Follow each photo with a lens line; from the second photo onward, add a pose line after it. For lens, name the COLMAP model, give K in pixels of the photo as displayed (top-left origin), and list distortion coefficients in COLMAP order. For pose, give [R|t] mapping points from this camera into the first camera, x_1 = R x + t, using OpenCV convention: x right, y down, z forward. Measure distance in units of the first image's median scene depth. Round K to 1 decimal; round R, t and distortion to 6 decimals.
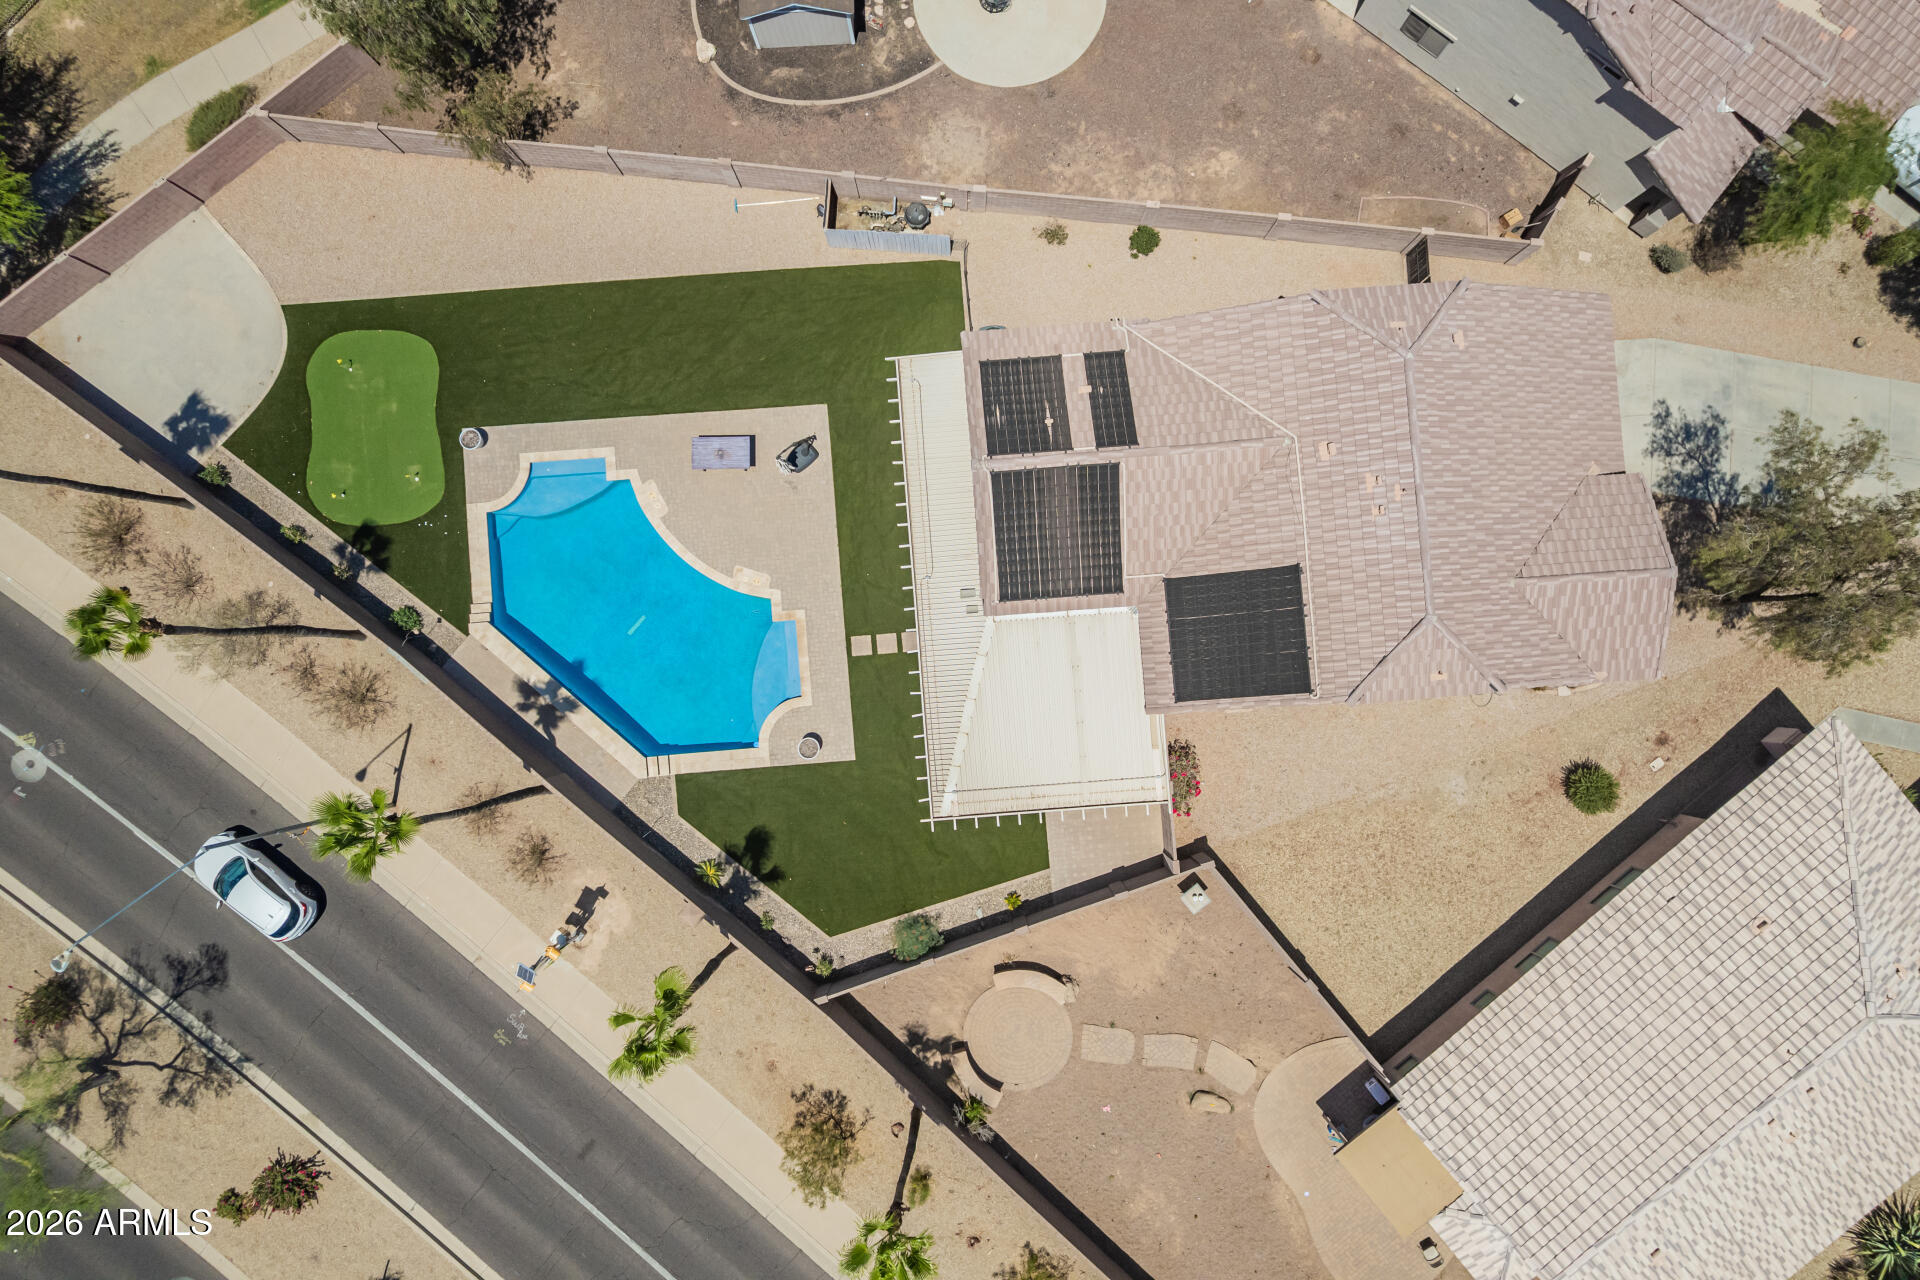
lens RADIAL K [[1228.4, 0, 963.5], [0, 1228.4, 645.1], [0, 0, 1]] dist [-0.074417, 0.066340]
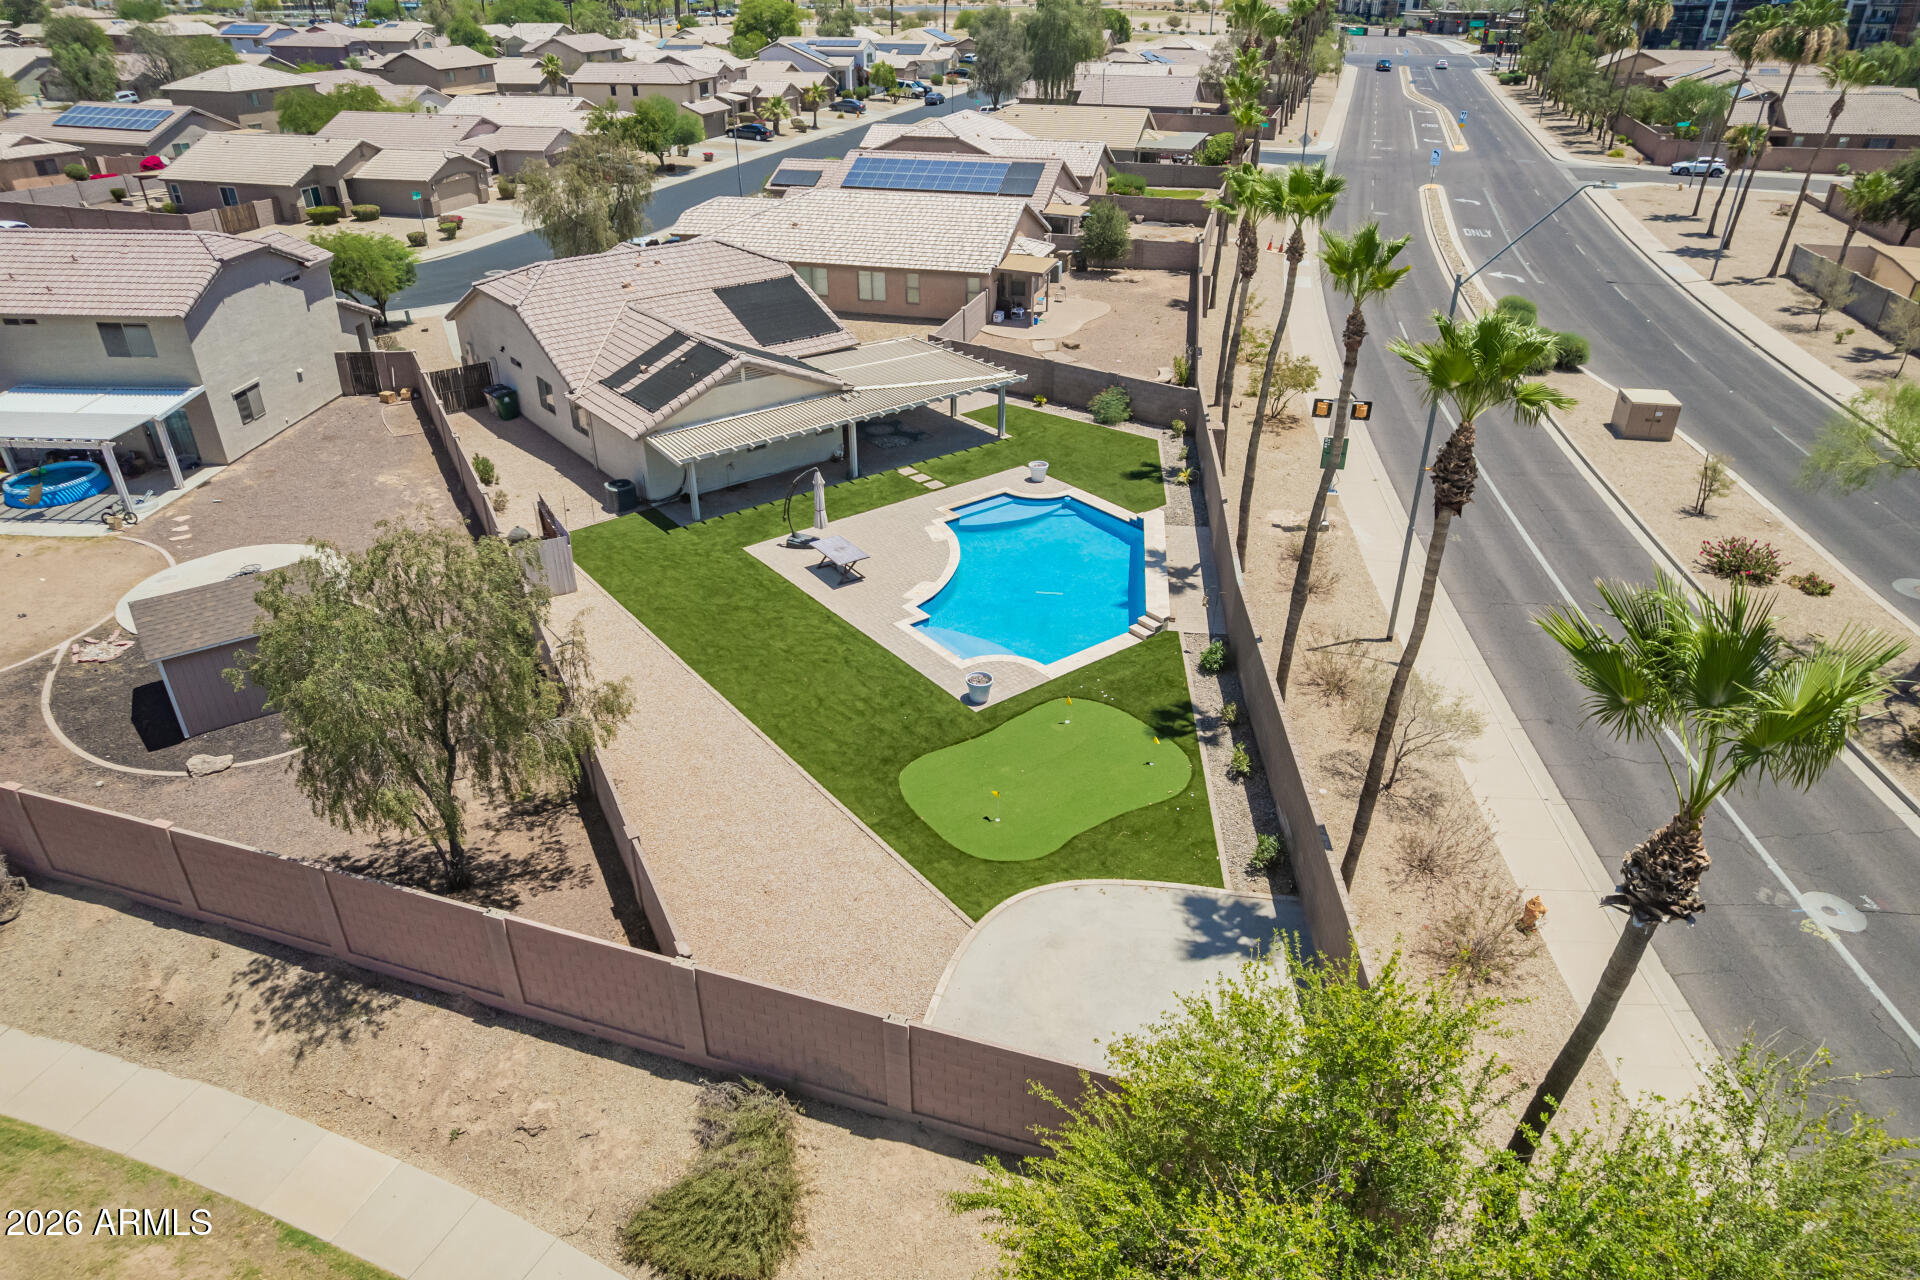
lens RADIAL K [[1228.4, 0, 963.5], [0, 1228.4, 645.1], [0, 0, 1]] dist [-0.074417, 0.066340]
pose [[-0.551300, -0.407858, 0.727818, -0.937934], [0.834241, -0.258484, 0.487061, -0.539077], [-0.010523, 0.875693, 0.482754, 0.601775]]
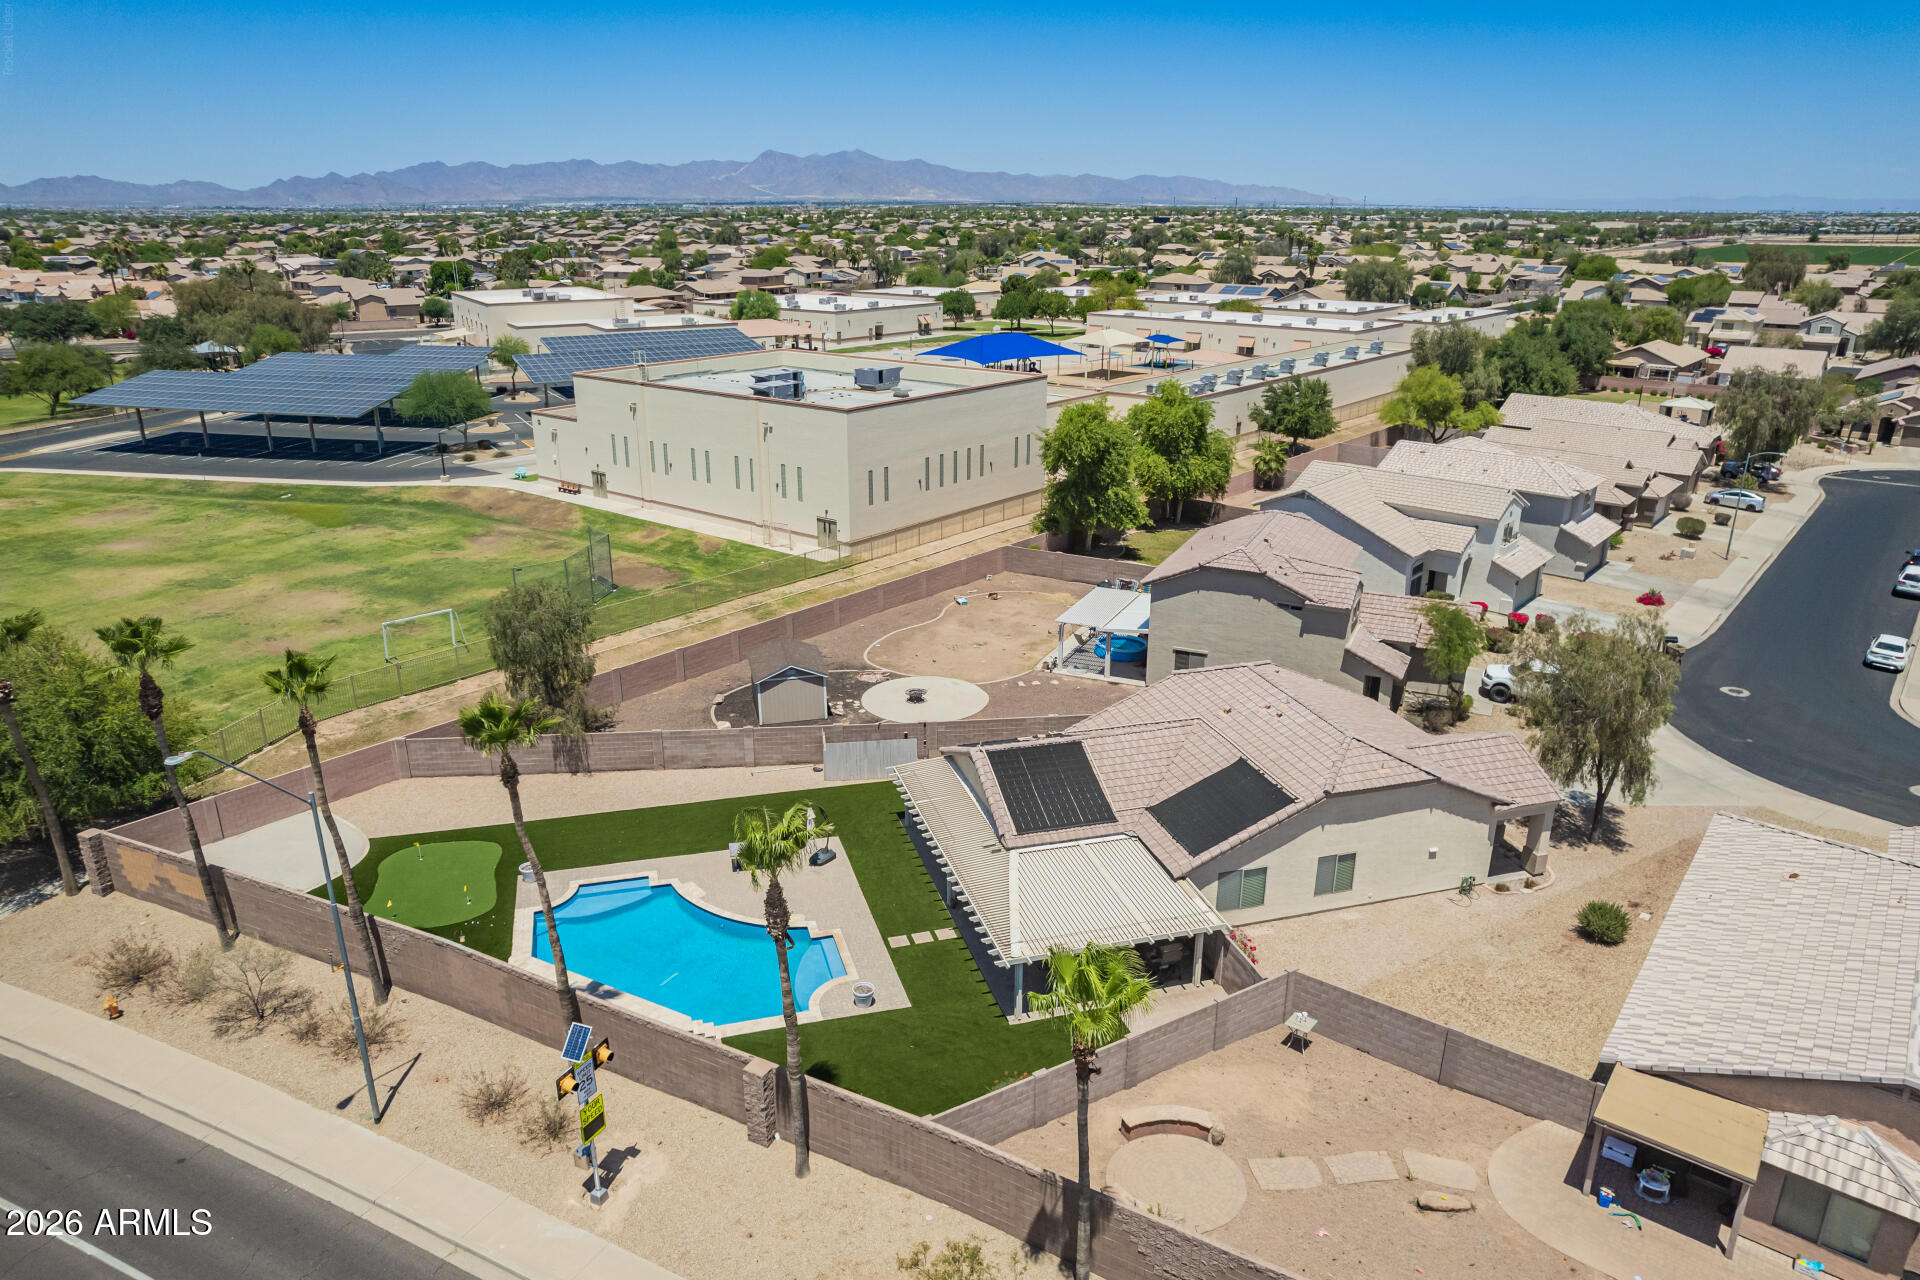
lens RADIAL K [[1224.3, 0, 962.6], [0, 1224.3, 712.3], [0, 0, 1]] dist [-0.047678, 0.025327]
pose [[0.978299, -0.076956, 0.192376, -0.214810], [0.207123, 0.388095, -0.898044, 0.868790], [-0.005550, 0.918401, 0.395612, 0.408324]]
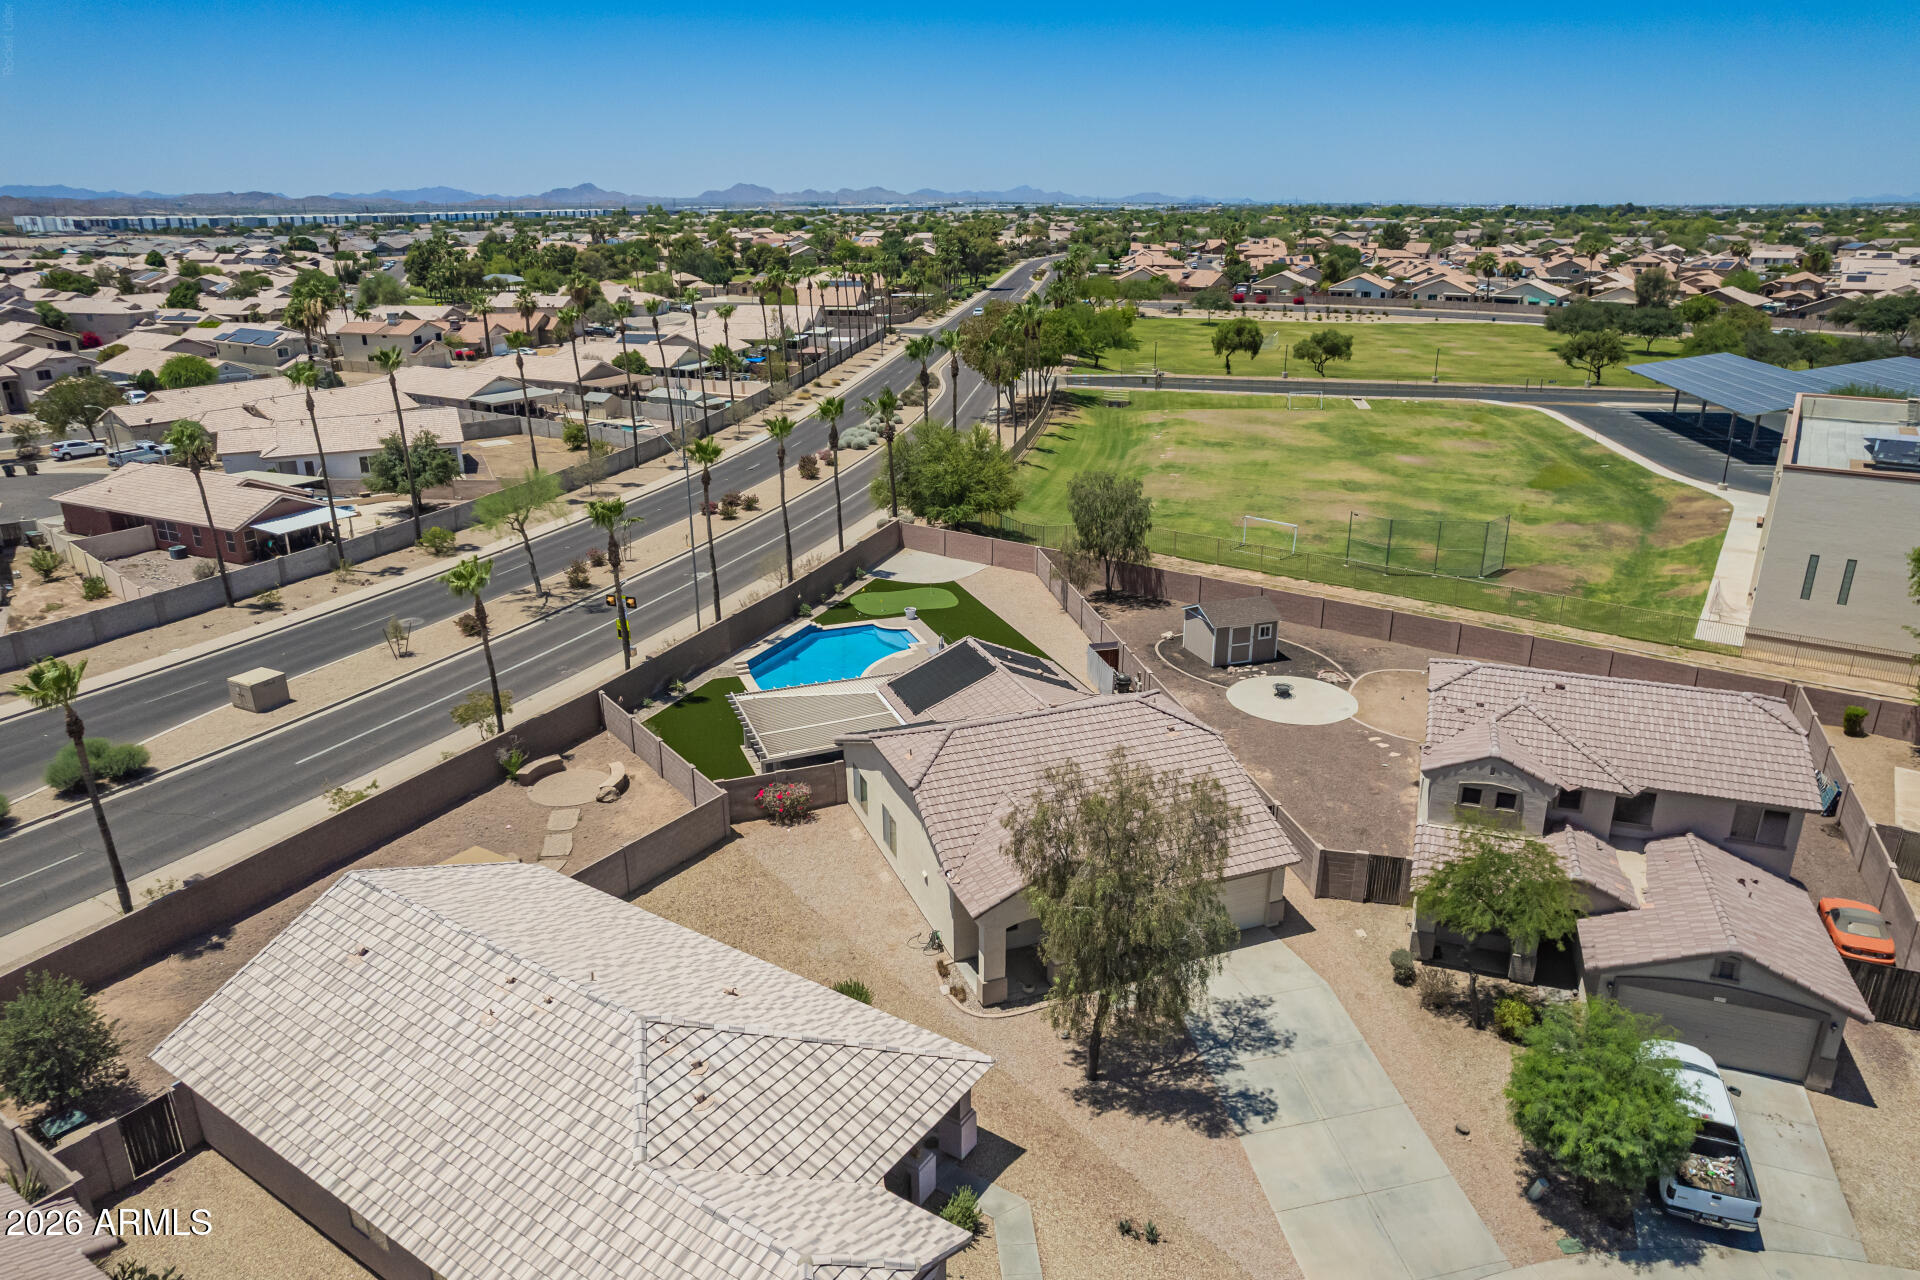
lens RADIAL K [[1260.8, 0, 964.3], [0, 1260.8, 641.6], [0, 0, 1]] dist [-0.074495, 0.067519]
pose [[0.290129, 0.318706, -0.902359, 1.299685], [-0.956895, 0.109699, -0.268919, 0.257037], [0.013282, 0.941484, 0.336795, 0.410749]]
